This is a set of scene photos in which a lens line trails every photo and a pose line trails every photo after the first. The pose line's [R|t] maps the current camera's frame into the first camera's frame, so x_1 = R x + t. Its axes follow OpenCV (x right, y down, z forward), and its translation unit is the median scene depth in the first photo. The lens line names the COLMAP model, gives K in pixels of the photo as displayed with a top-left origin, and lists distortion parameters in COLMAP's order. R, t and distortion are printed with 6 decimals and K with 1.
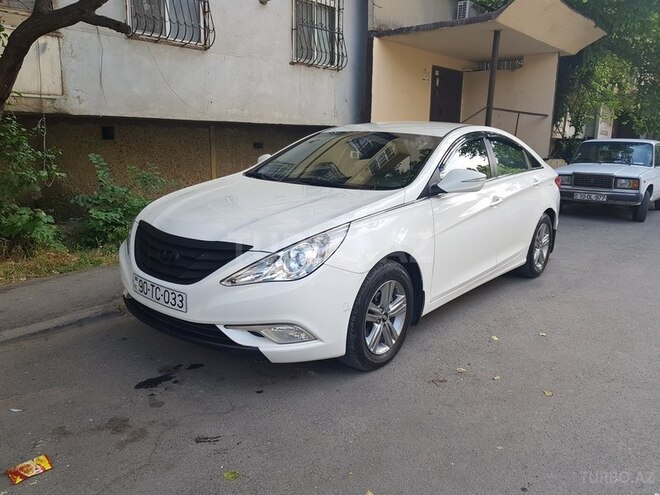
lens RADIAL K [[499.7, 0, 330.5], [0, 499.7, 247.7], [0, 0, 1]] dist [-0.009913, -0.004847]
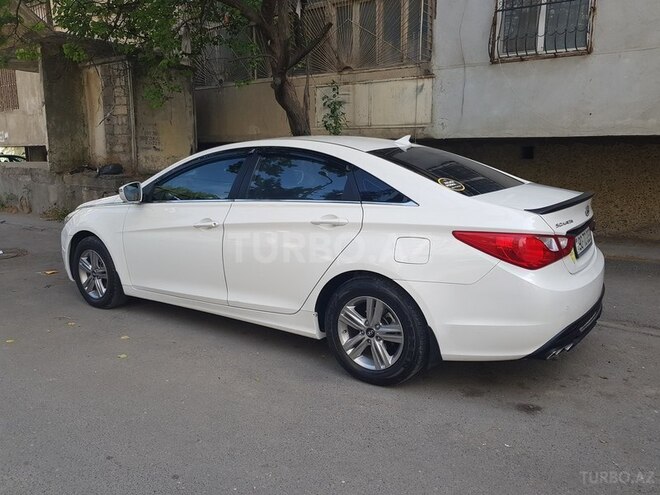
lens RADIAL K [[499.7, 0, 330.6], [0, 499.7, 247.1], [0, 0, 1]] dist [-0.009913, -0.004847]
pose [[0.146139, 0.161151, -0.976050, 0.623031], [-0.205934, 0.969984, 0.129316, -0.104955], [0.967592, 0.182104, 0.174939, 0.534837]]
